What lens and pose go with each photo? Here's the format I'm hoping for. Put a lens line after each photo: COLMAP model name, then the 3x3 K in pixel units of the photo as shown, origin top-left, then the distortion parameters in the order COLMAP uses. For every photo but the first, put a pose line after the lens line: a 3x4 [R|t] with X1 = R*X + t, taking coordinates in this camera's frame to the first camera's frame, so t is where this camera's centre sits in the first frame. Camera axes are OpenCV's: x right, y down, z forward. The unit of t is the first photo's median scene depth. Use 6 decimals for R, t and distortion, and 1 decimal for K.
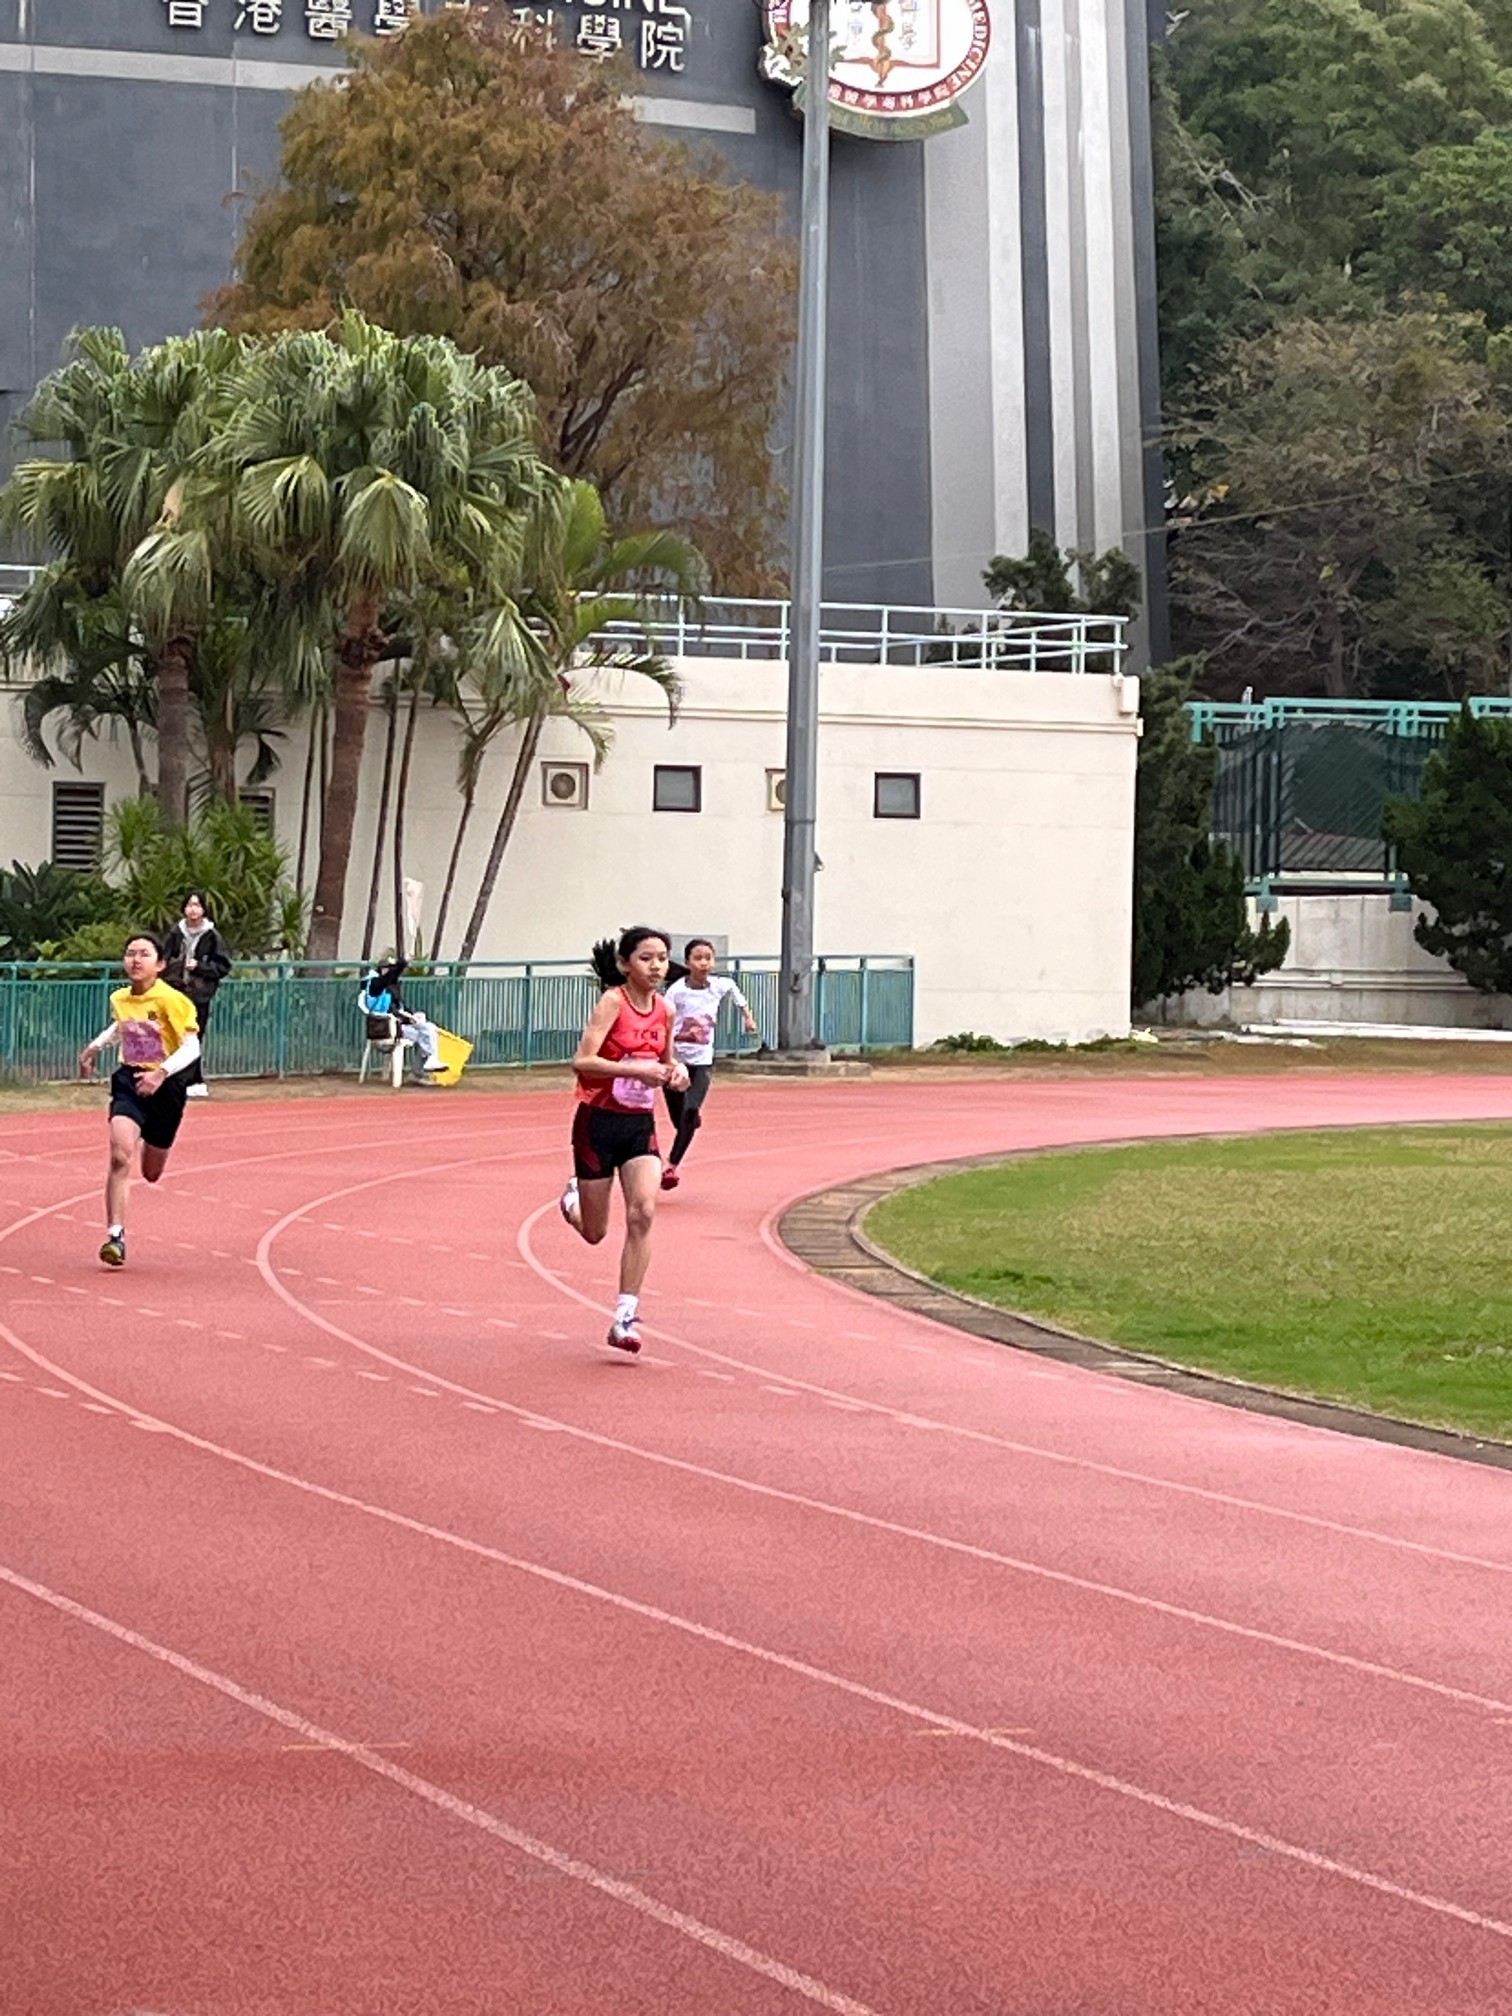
lens RADIAL K [[5556.8, 0, 772.2], [0, 5556.8, 1008.0], [0, 0, 1]] dist [0.104420, 0.000000]
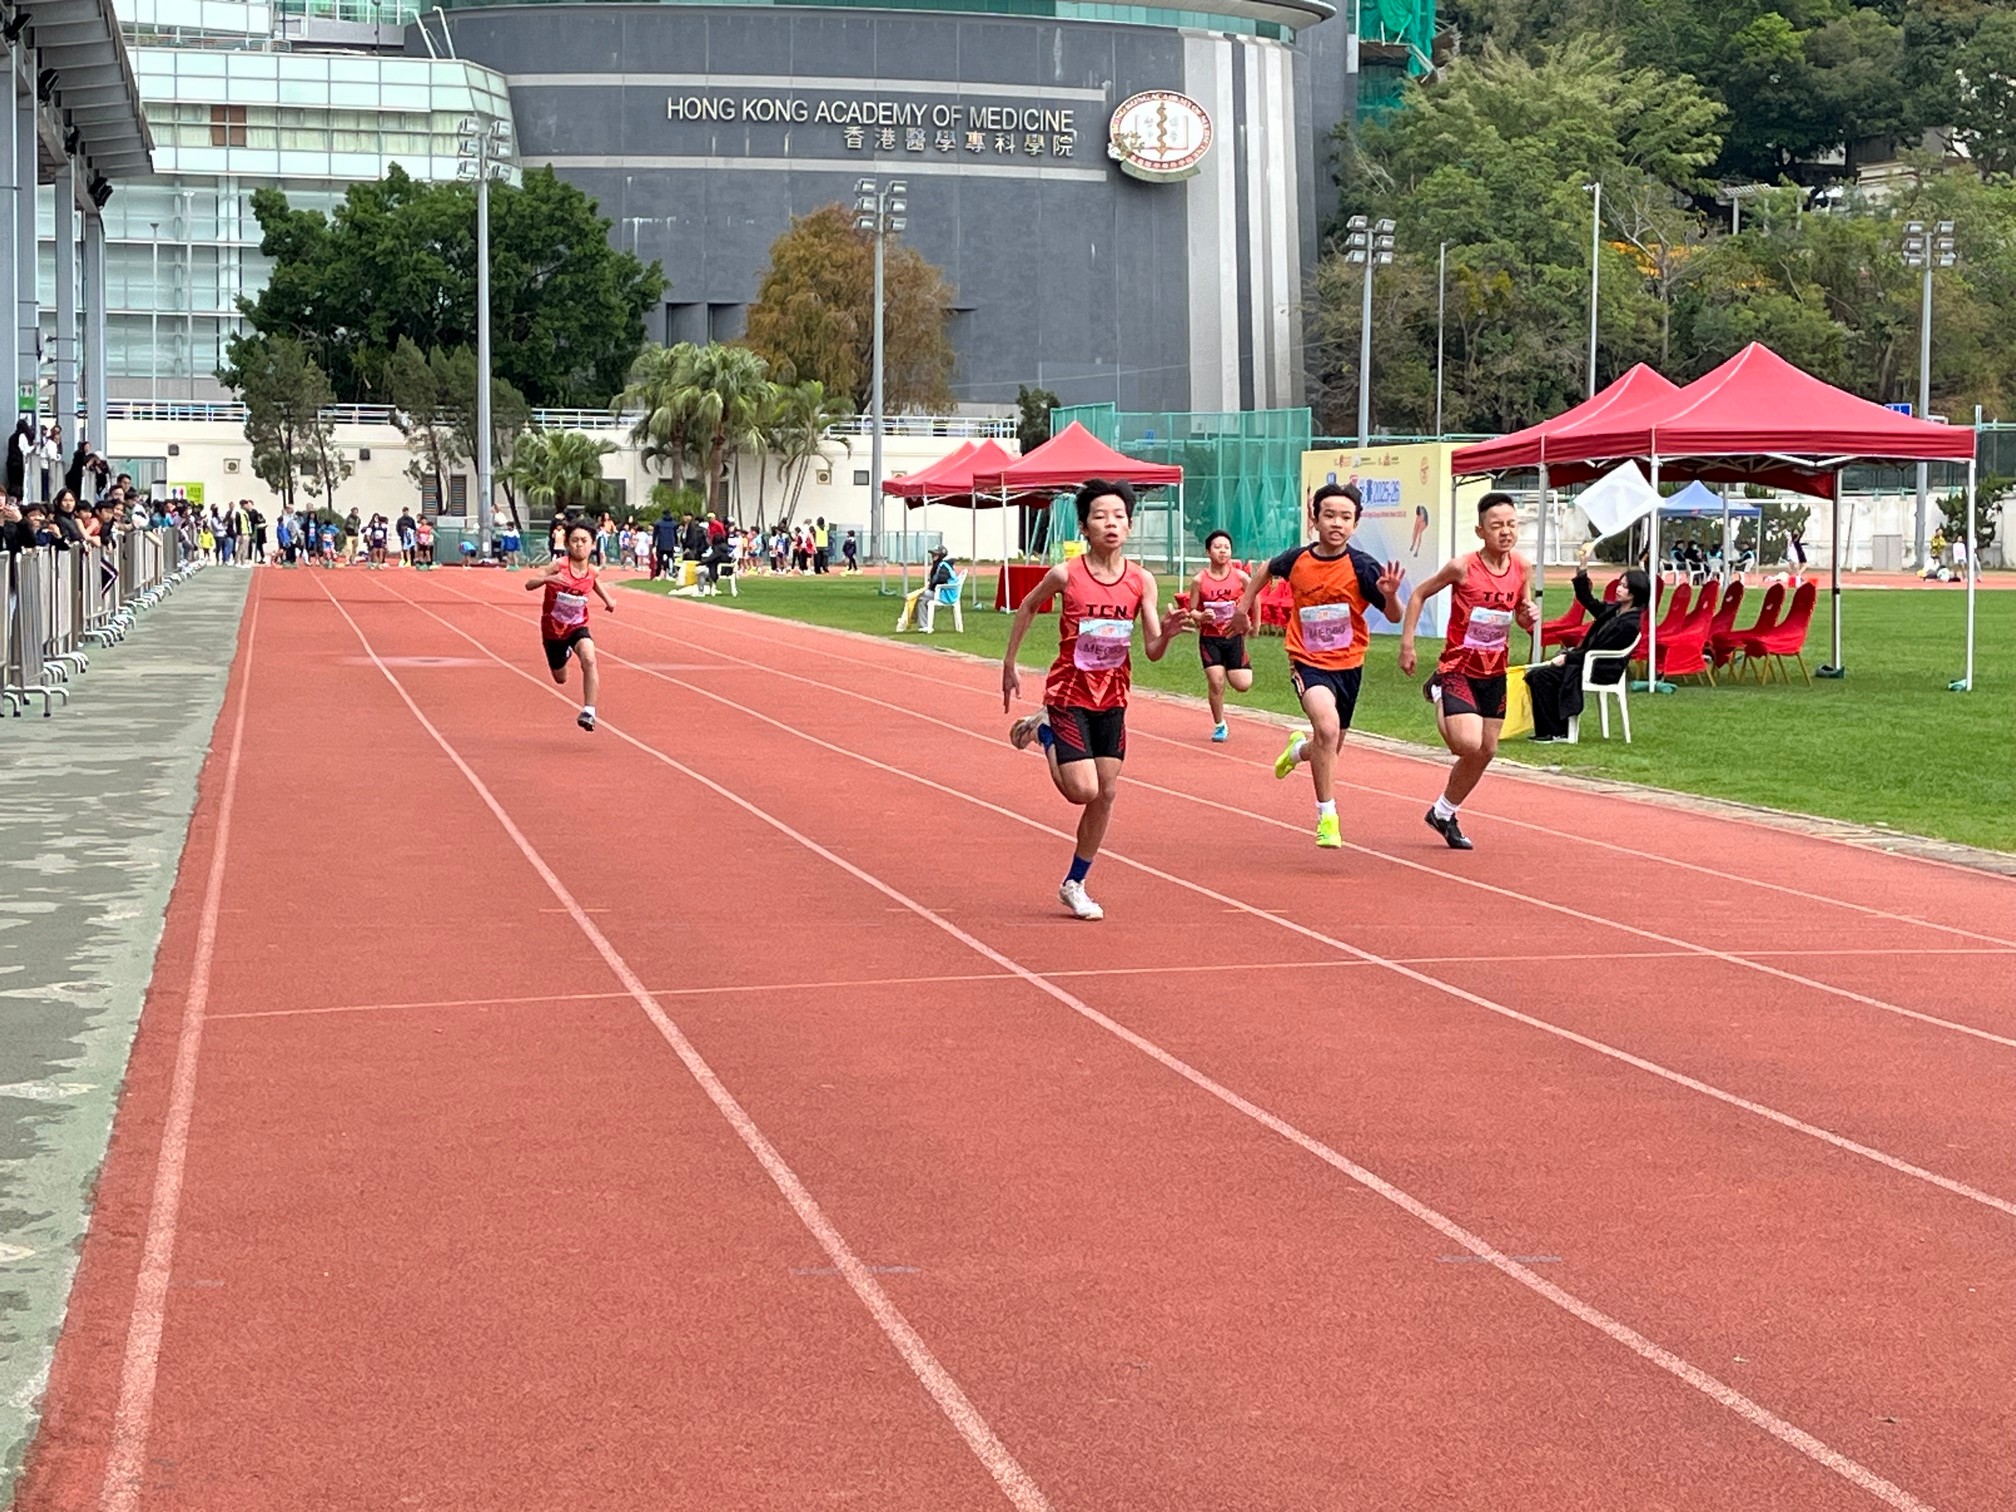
lens RADIAL K [[3770.8, 0, 1015.3], [0, 3770.8, 778.3], [0, 0, 1]] dist [0.103513, 0.000000]
pose [[0.986671, 0.001481, -0.162723, 0.415188], [0.006487, 0.998806, 0.048424, 0.027134], [0.162600, -0.048834, 0.985483, -1.085525]]
